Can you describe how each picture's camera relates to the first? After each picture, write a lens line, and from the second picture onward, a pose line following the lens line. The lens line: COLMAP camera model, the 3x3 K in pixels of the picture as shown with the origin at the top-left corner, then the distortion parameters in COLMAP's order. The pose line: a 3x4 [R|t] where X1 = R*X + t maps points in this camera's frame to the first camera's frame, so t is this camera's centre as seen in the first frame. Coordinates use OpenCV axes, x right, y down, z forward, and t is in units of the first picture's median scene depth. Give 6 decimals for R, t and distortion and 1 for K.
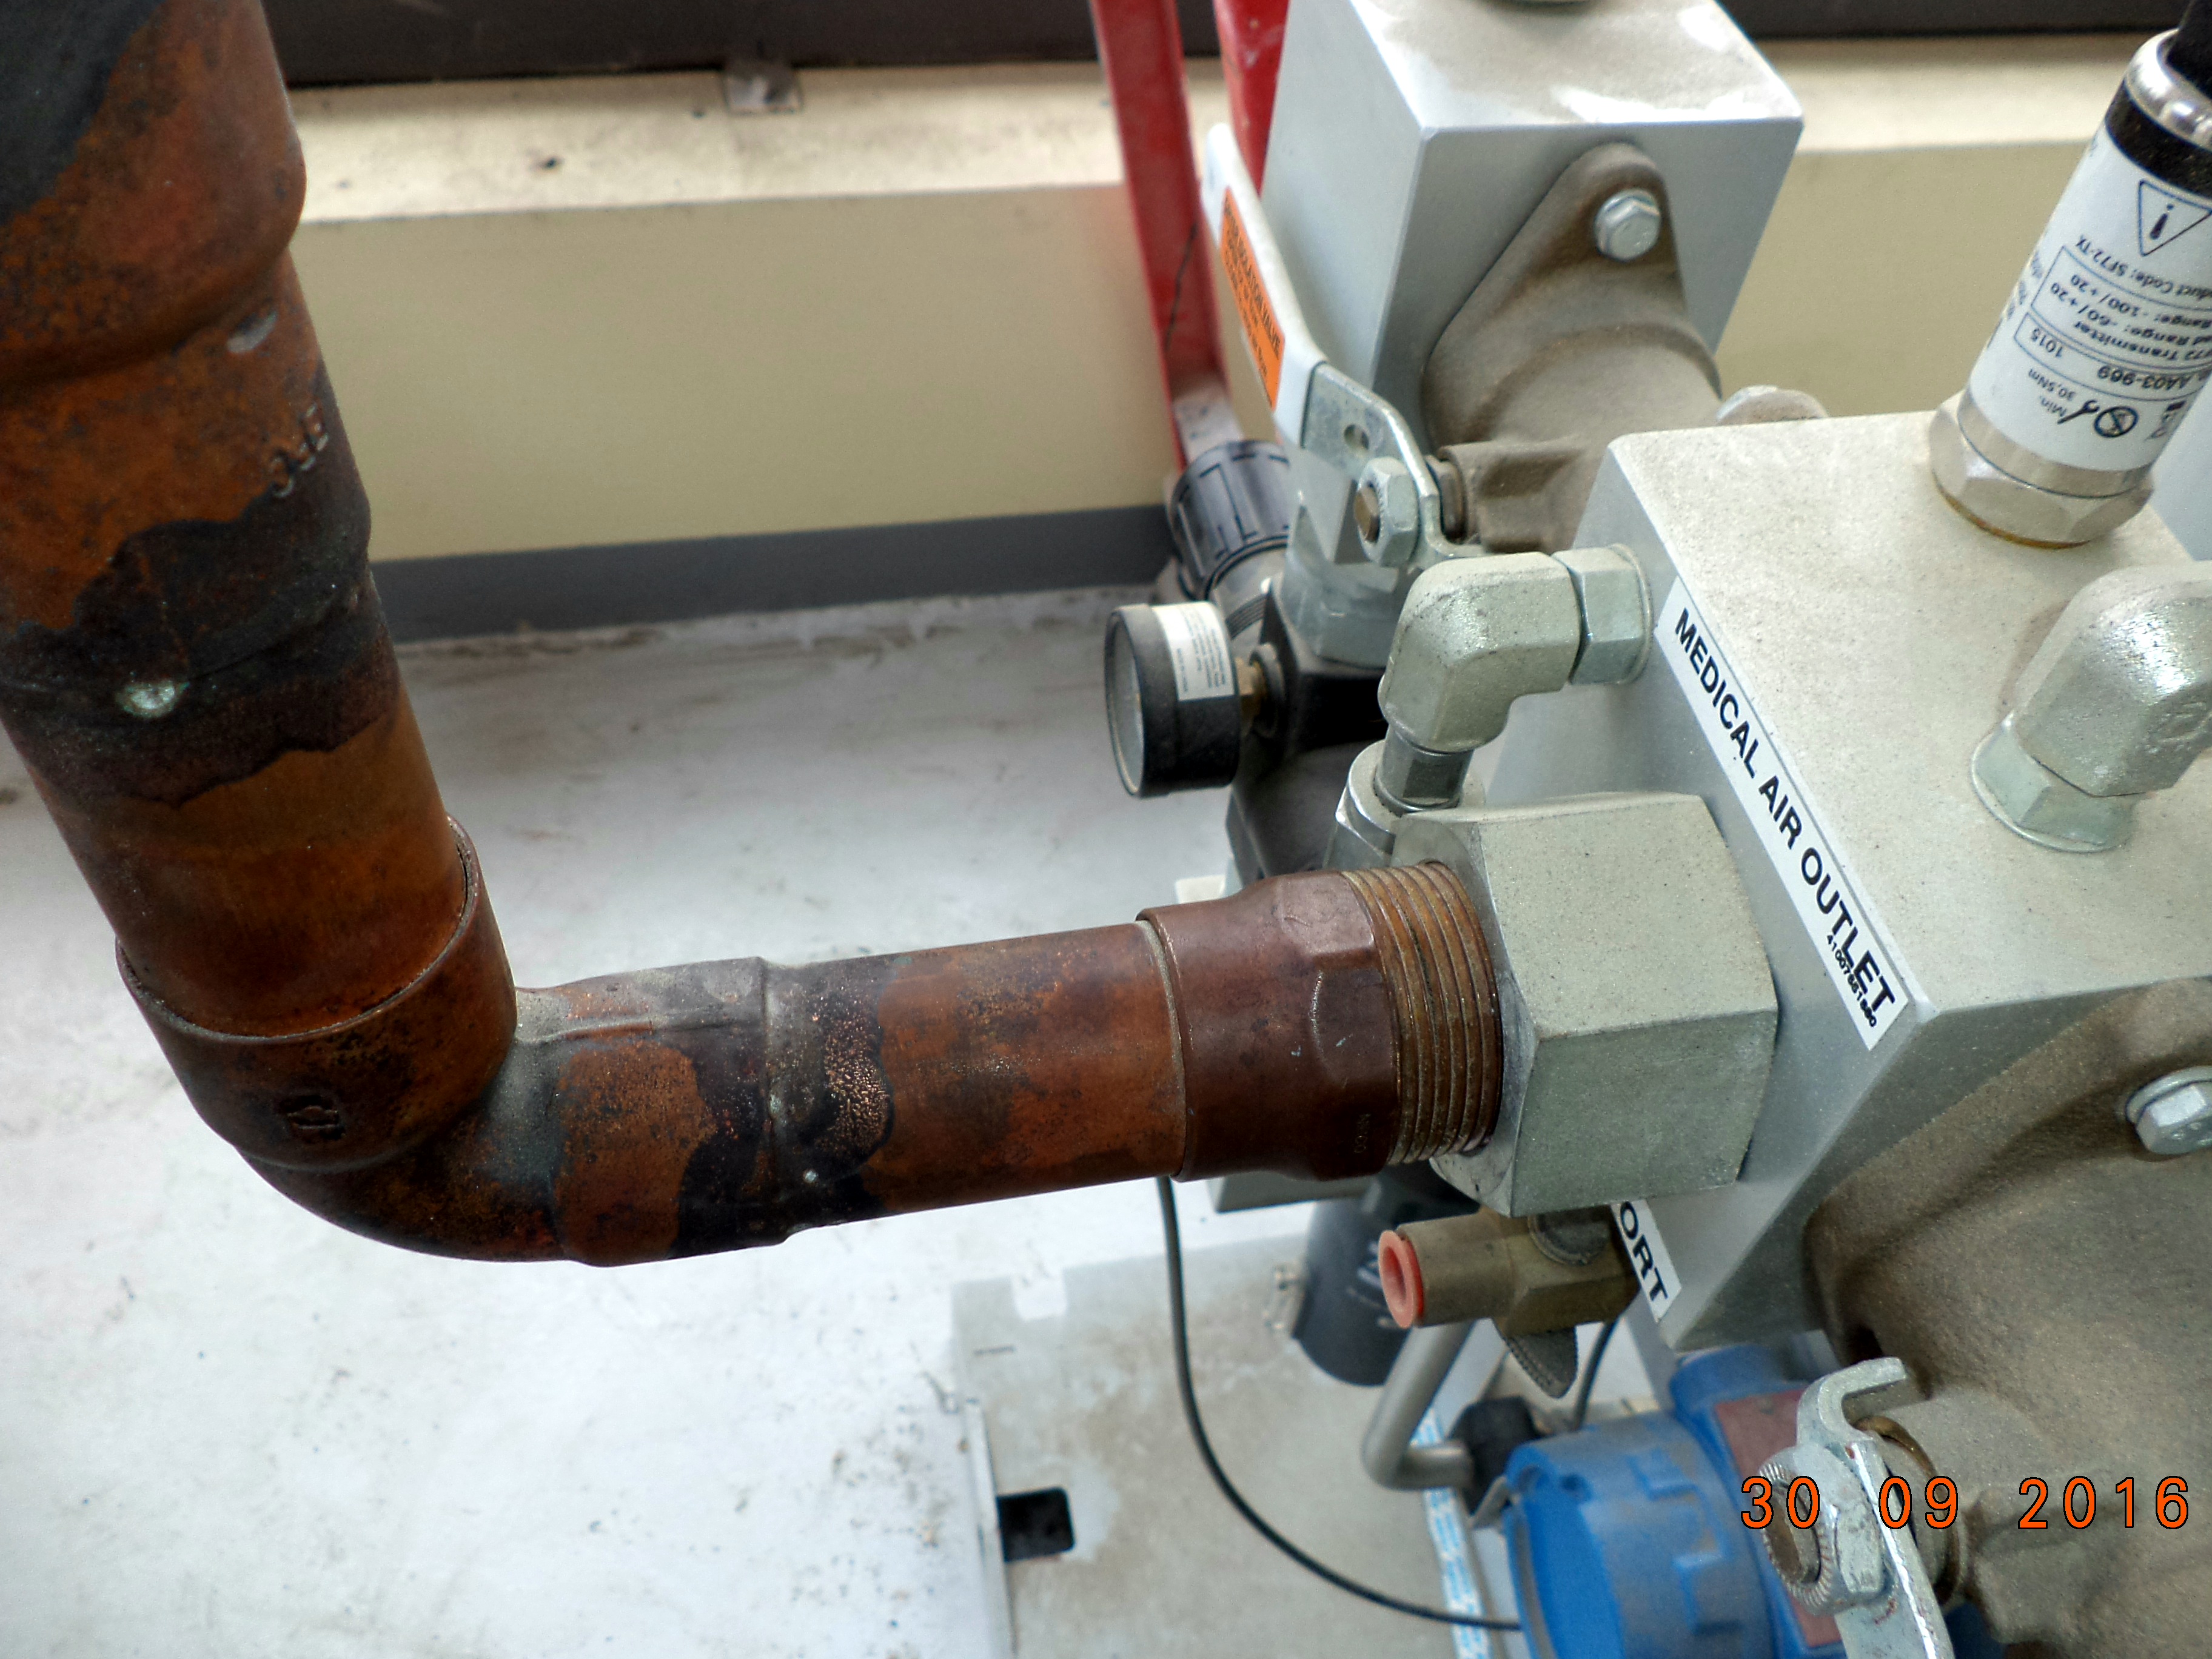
lens RADIAL K [[1820.4, 0, 1105.7], [0, 1820.4, 836.1], [0, 0, 1]] dist [0.003115, -0.028762]
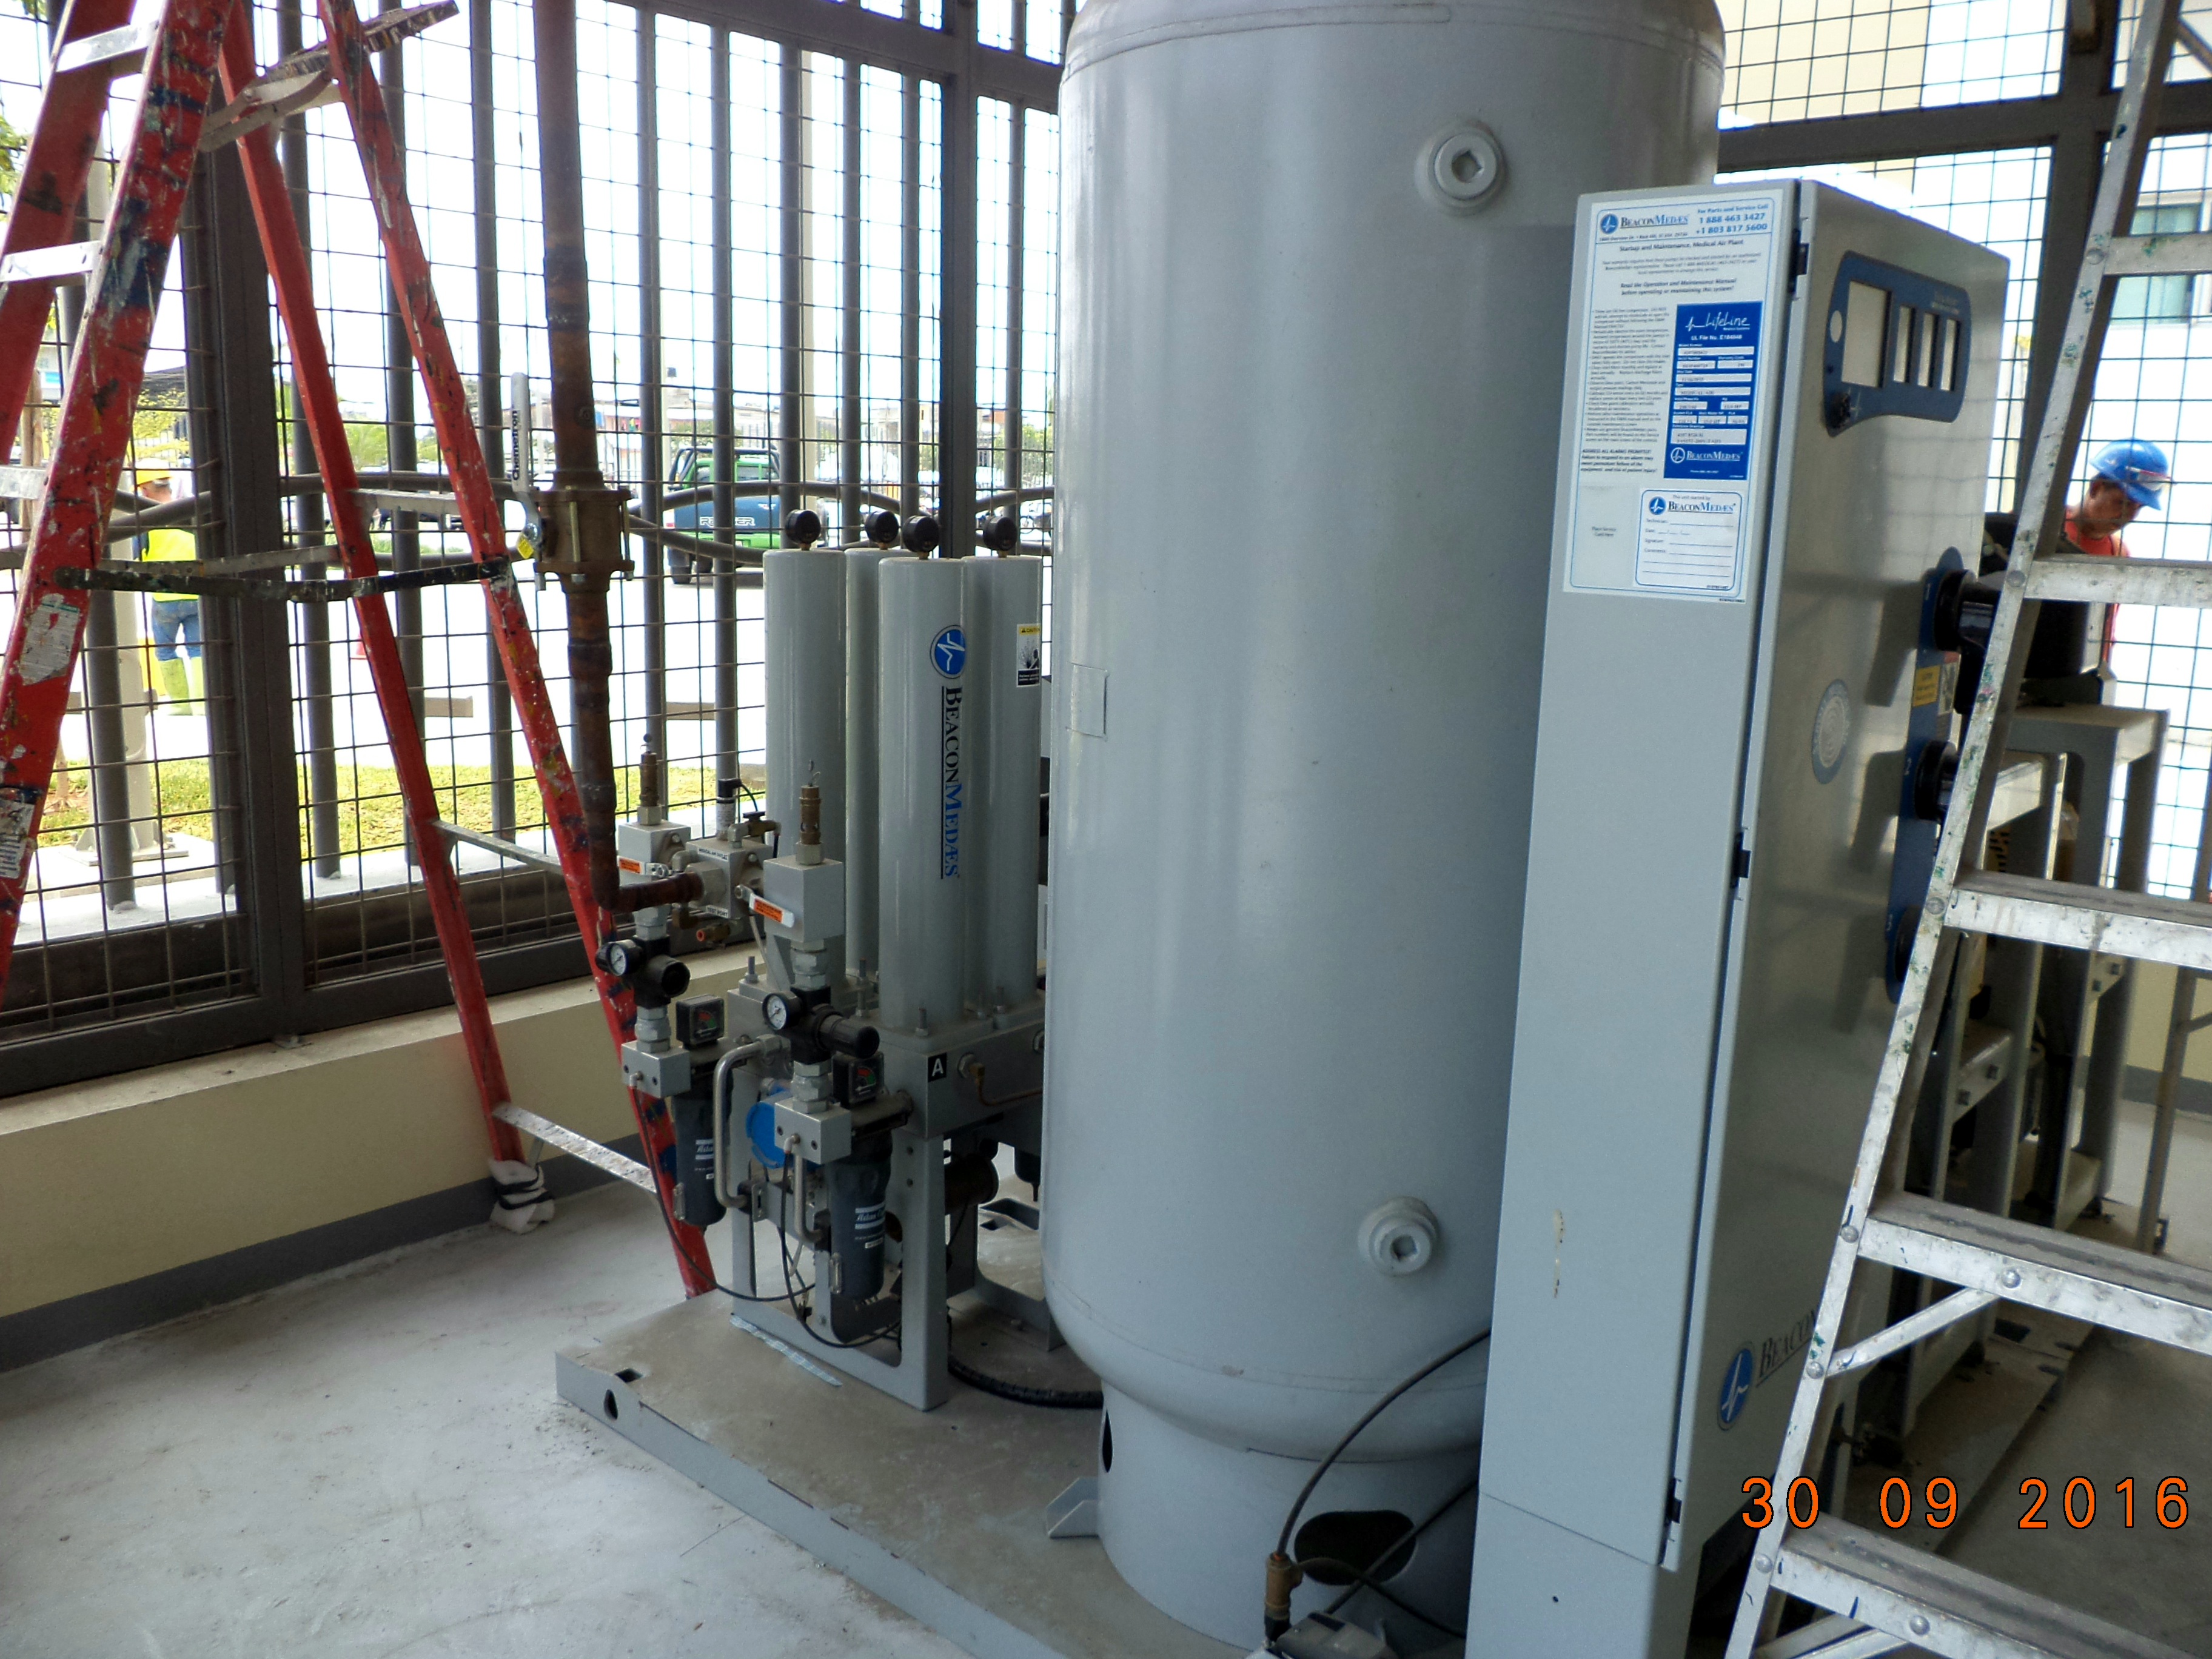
lens RADIAL K [[1820.4, 0, 1102.8], [0, 1820.4, 832.4], [0, 0, 1]] dist [0.003115, -0.028762]
pose [[0.788541, -0.167029, 0.591865, -0.644325], [0.490600, 0.751178, -0.441637, 0.890997], [-0.370829, 0.638618, 0.674280, -1.114833]]
